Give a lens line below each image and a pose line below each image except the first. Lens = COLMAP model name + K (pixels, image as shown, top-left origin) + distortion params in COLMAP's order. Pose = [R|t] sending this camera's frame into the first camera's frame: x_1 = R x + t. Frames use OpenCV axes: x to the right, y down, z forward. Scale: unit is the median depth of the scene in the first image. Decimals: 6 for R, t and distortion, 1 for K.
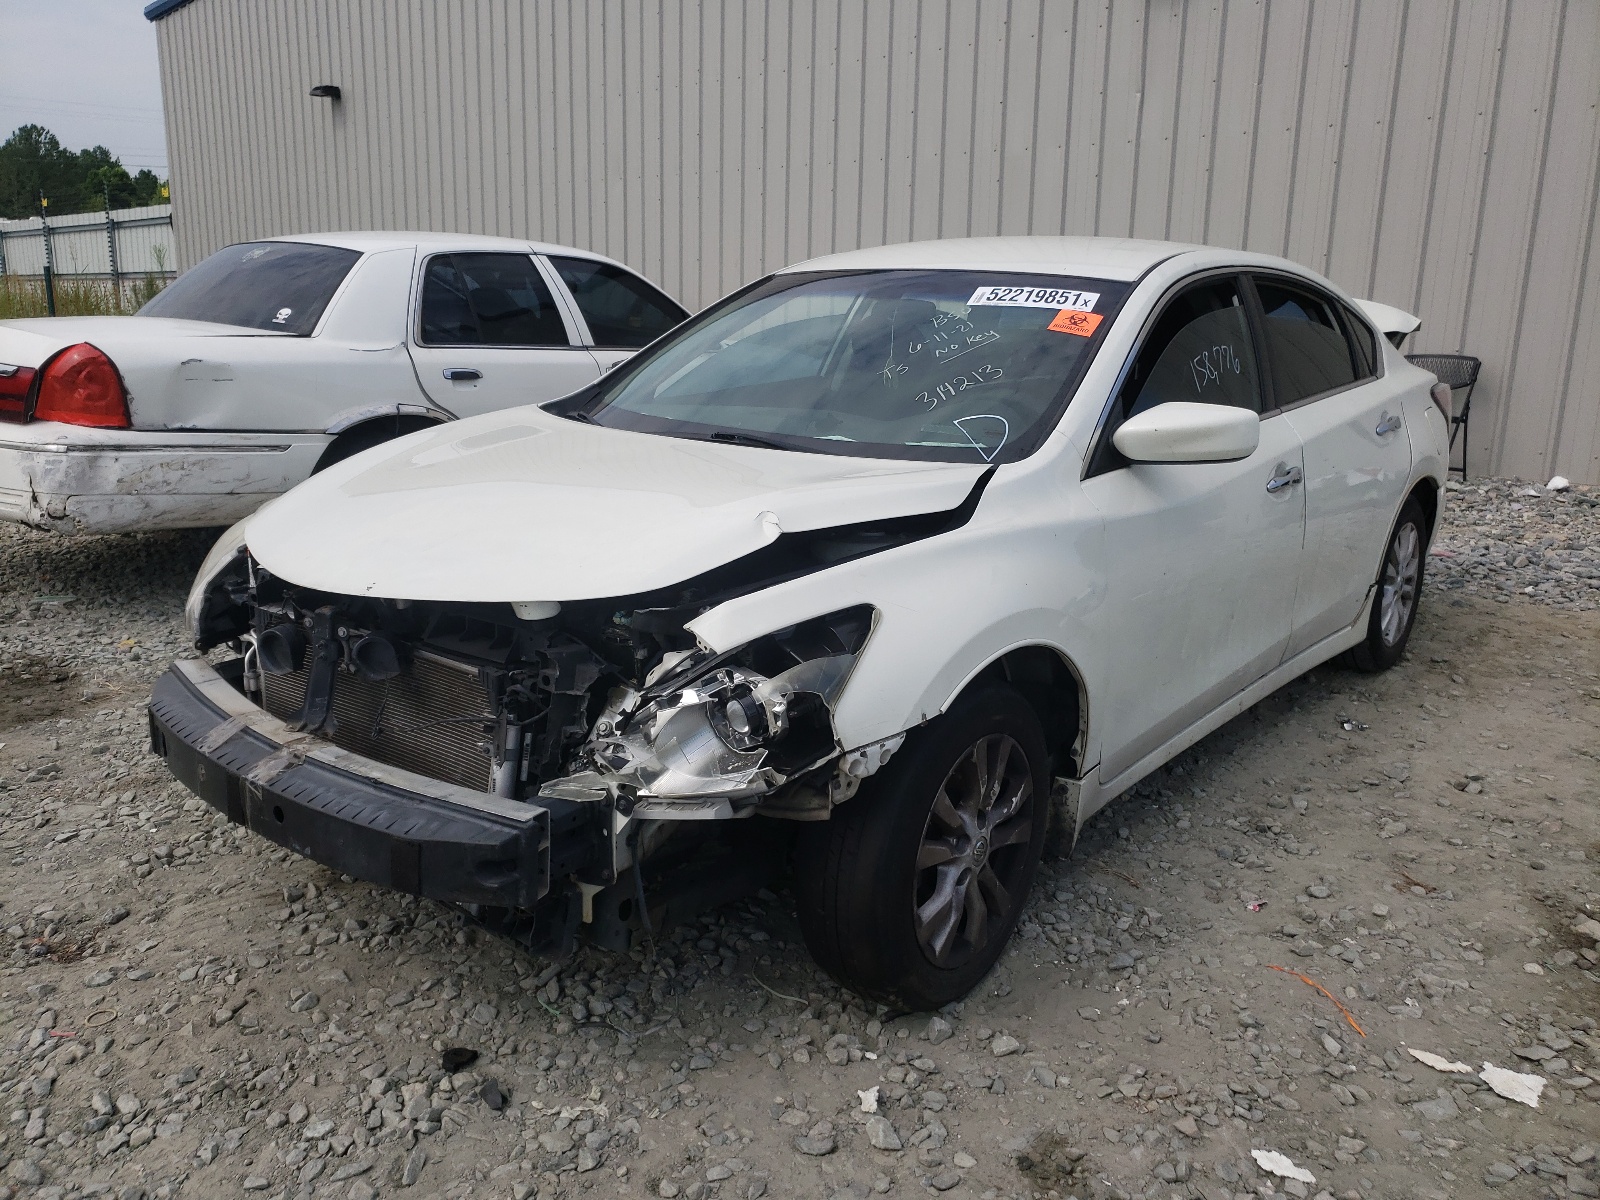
lens RADIAL K [[1295.9, 0, 800.0], [0, 1295.9, 600.0], [0, 0, 1]] dist [0.011929, 0.006386]
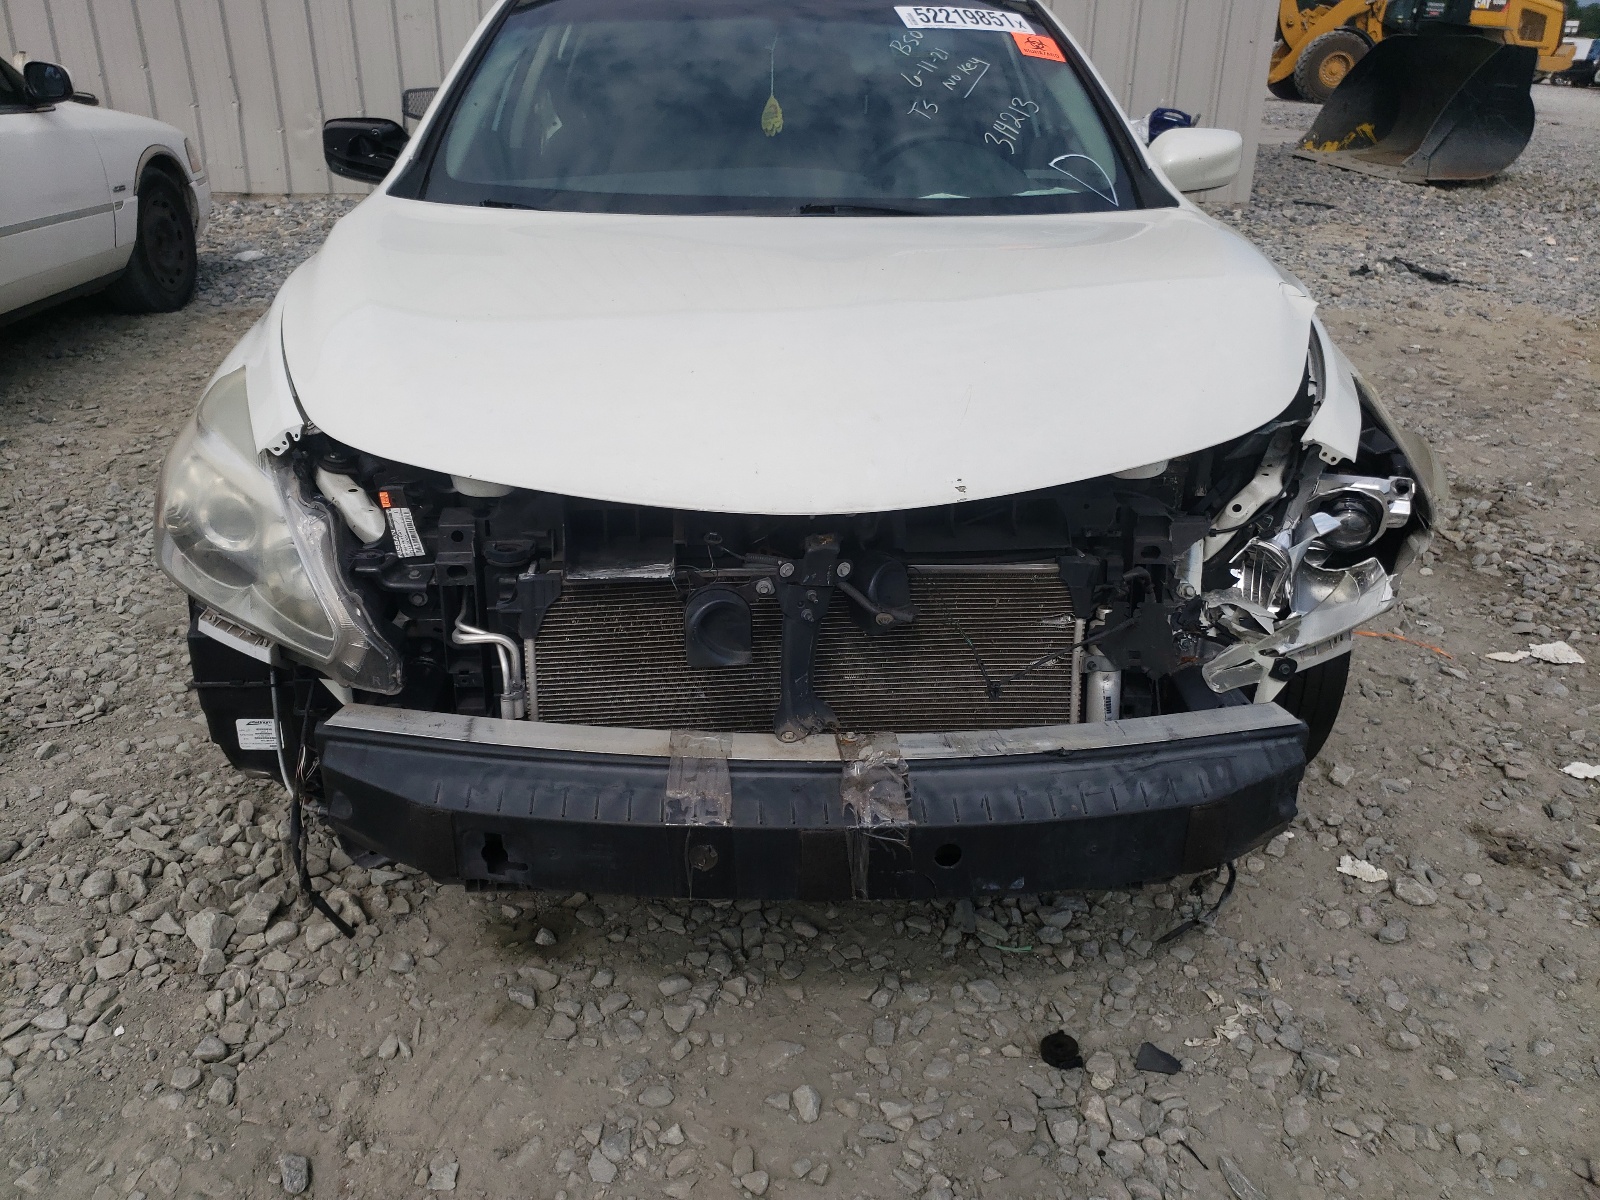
lens RADIAL K [[1304.7, 0, 727.7], [0, 1304.7, 591.8], [0, 0, 1]] dist [0.112617, -0.204854]
pose [[0.724055, -0.285521, 0.627871, -0.824425], [0.157737, 0.954718, 0.252253, -0.141145], [-0.671464, -0.083607, 0.736306, 0.571306]]
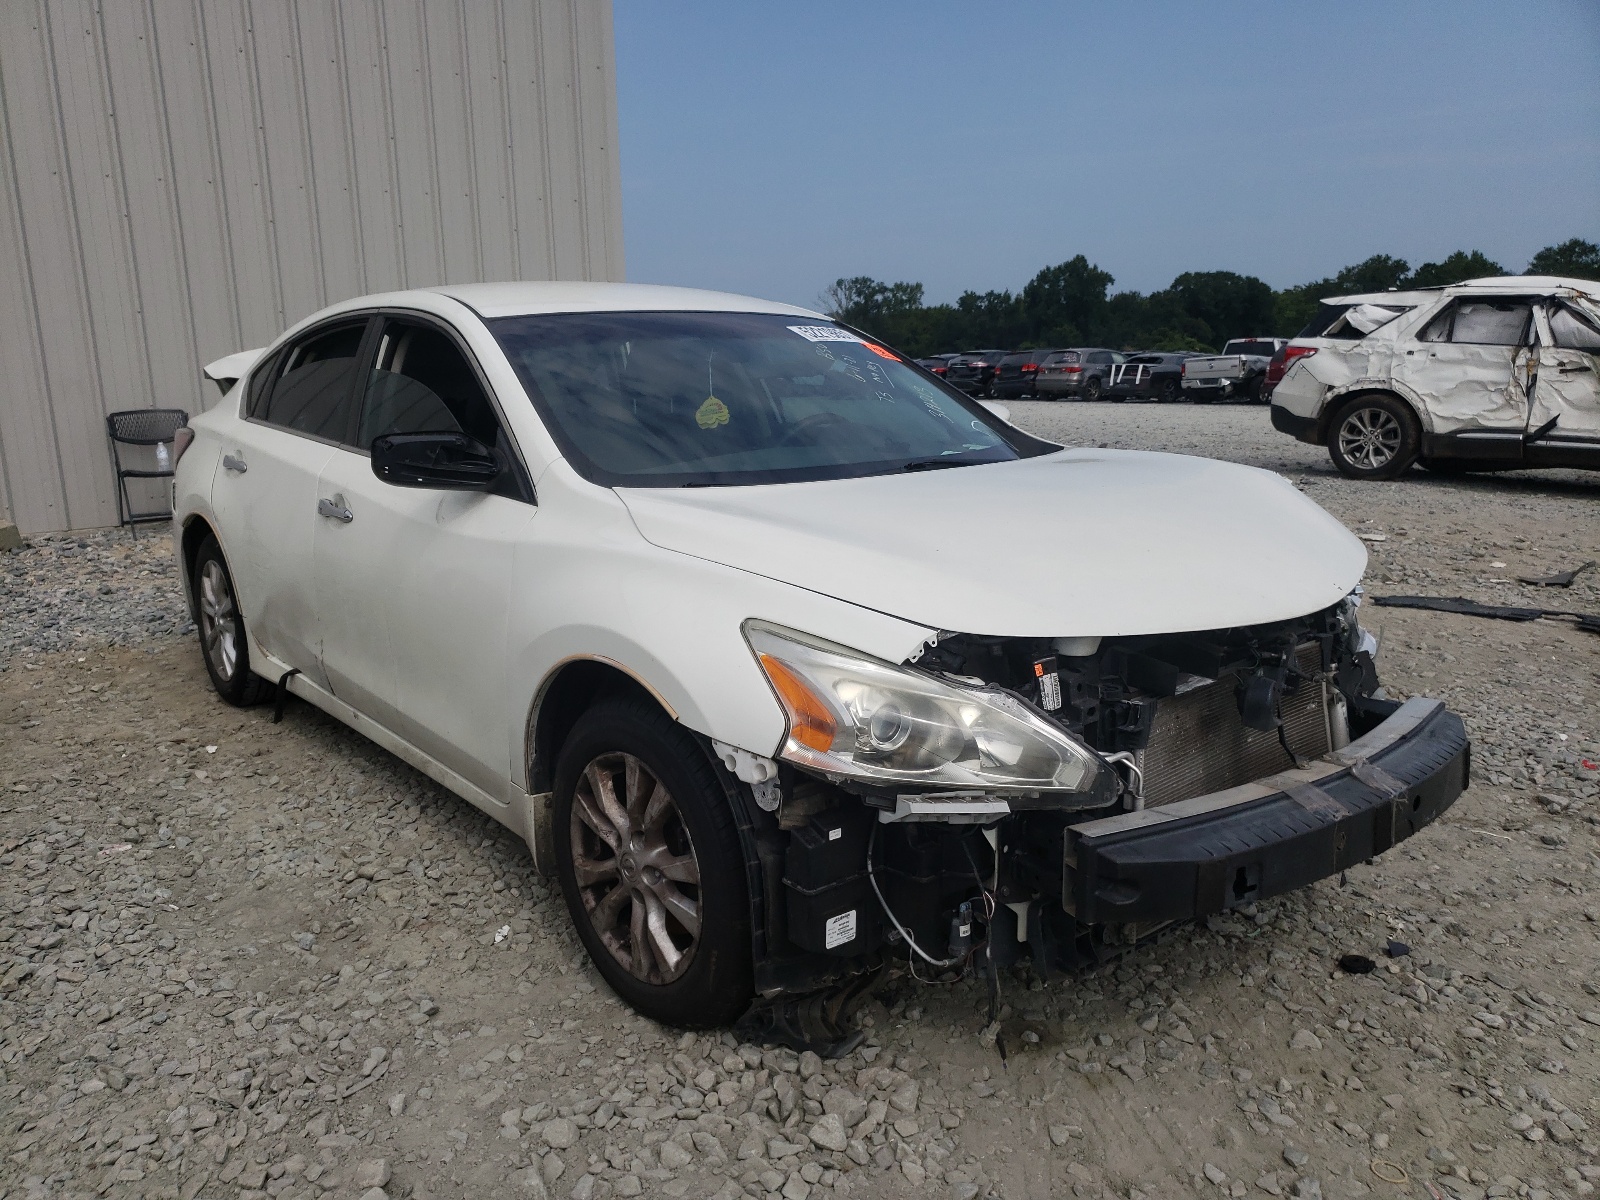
lens RADIAL K [[1295.9, 0, 800.0], [0, 1295.9, 600.0], [0, 0, 1]] dist [0.011929, 0.006386]
pose [[0.138309, -0.211427, 0.967558, -1.396314], [0.237125, 0.955602, 0.174918, -0.286235], [-0.961583, 0.205240, 0.182303, 1.197356]]
